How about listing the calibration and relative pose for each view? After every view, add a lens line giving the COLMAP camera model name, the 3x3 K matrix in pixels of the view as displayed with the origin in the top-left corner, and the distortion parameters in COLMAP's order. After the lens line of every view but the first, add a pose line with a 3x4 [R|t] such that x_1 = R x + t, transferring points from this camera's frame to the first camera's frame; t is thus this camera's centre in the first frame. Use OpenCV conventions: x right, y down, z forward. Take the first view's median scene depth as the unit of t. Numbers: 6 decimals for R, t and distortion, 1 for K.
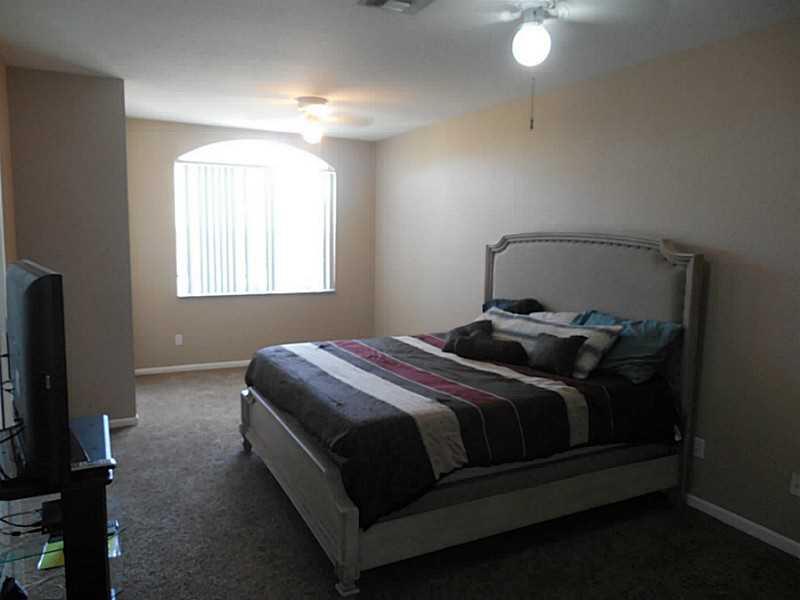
lens RADIAL K [[601.3, 0, 401.4], [0, 601.3, 295.5], [0, 0, 1]] dist [-0.002683, 0.004381]
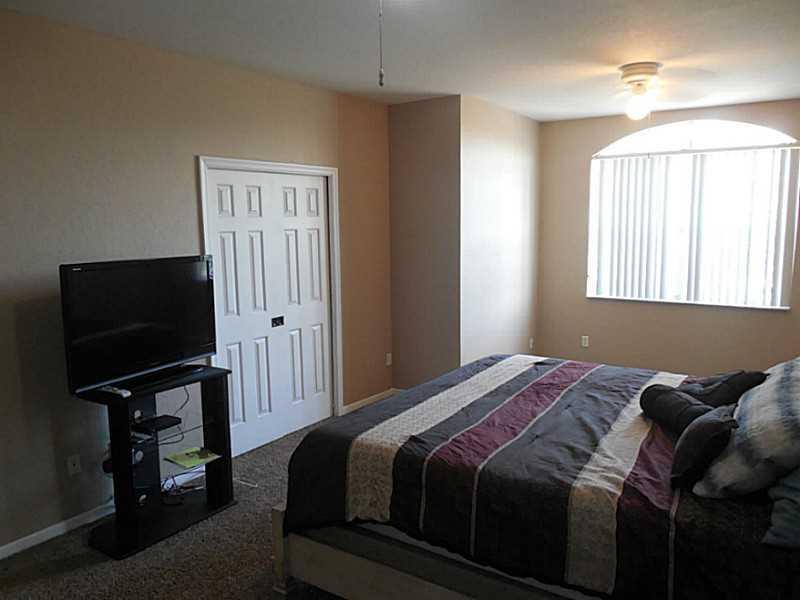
lens RADIAL K [[601.3, 0, 400.8], [0, 601.3, 300.8], [0, 0, 1]] dist [-0.002683, 0.004381]
pose [[0.493133, 0.093588, -0.864905, 0.324545], [-0.082780, 0.994733, 0.060439, -0.025659], [0.866007, 0.041793, 0.498283, 0.248567]]
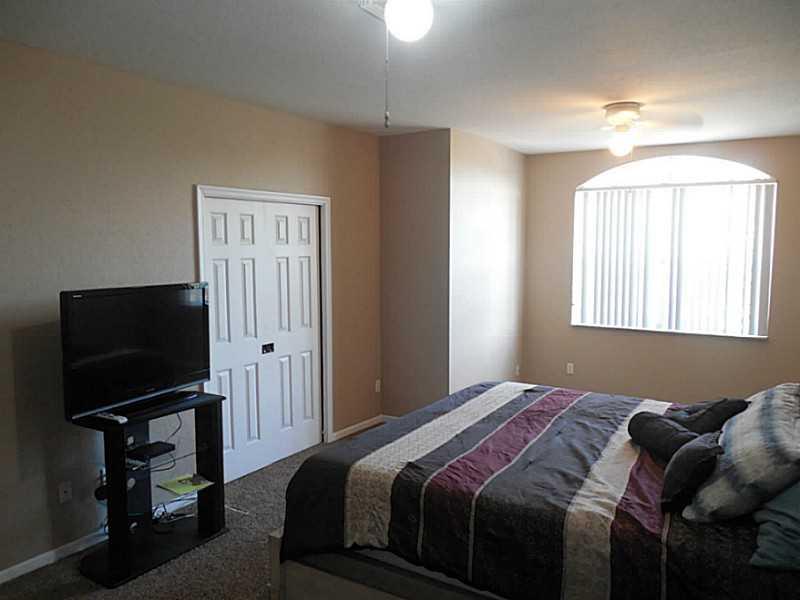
lens RADIAL K [[601.3, 0, 401.2], [0, 601.3, 300.2], [0, 0, 1]] dist [-0.002683, 0.004381]
pose [[0.518053, 0.059588, -0.853270, 0.329517], [-0.090532, 0.995787, 0.014575, -0.027620], [0.850544, 0.069698, 0.521265, 0.234739]]
